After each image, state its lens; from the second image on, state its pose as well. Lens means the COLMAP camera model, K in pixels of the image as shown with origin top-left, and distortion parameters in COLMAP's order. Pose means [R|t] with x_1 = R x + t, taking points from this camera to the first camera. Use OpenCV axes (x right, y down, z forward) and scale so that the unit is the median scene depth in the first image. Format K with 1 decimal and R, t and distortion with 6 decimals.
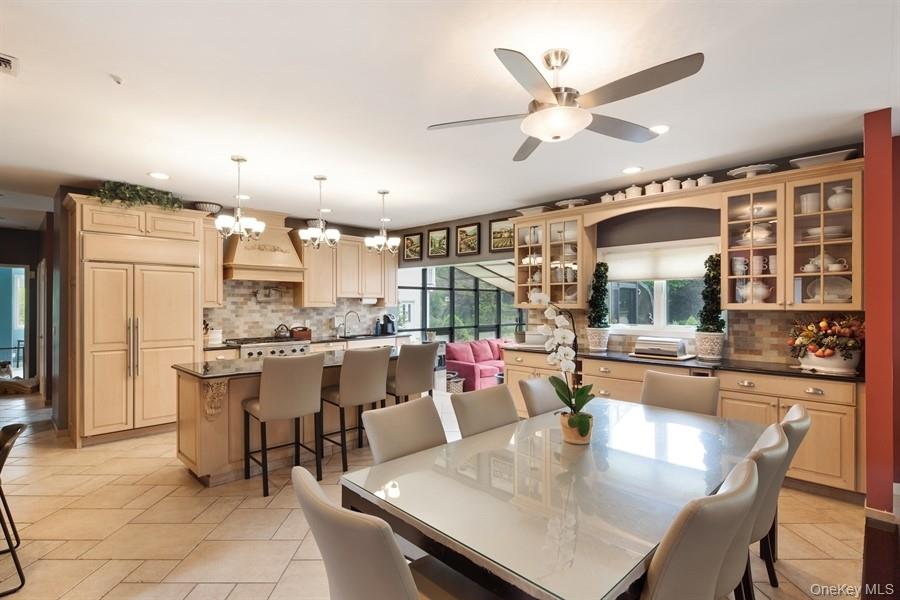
lens RADIAL K [[437.8, 0, 454.4], [0, 437.8, 306.8], [0, 0, 1]] dist [0.006606, -0.004108]
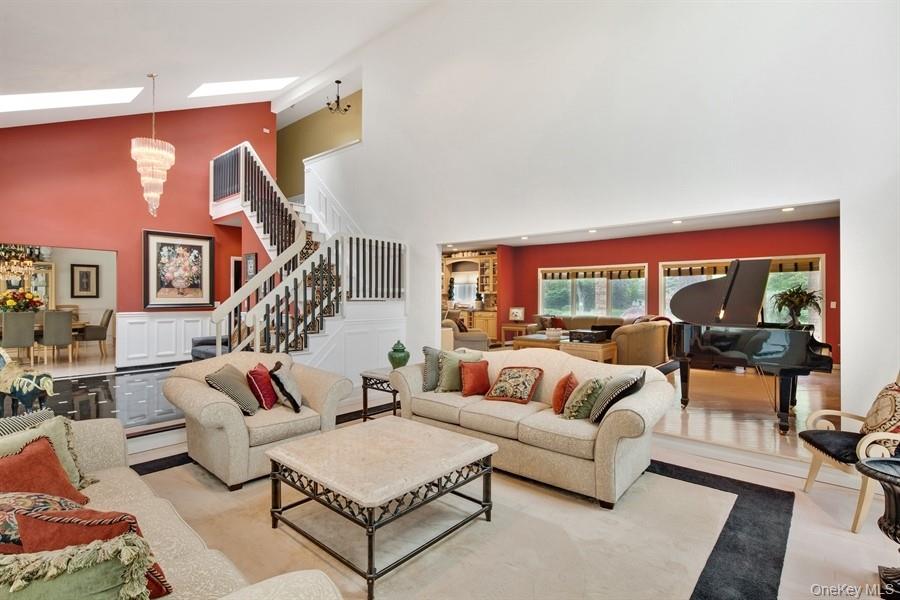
lens RADIAL K [[437.8, 0, 451.0], [0, 437.8, 299.8], [0, 0, 1]] dist [0.006606, -0.004108]
pose [[0.998564, 0.000021, 0.053568, 0.176849], [-0.000046, 1.000000, 0.000469, 0.042427], [-0.053568, -0.000471, 0.998564, -1.850049]]
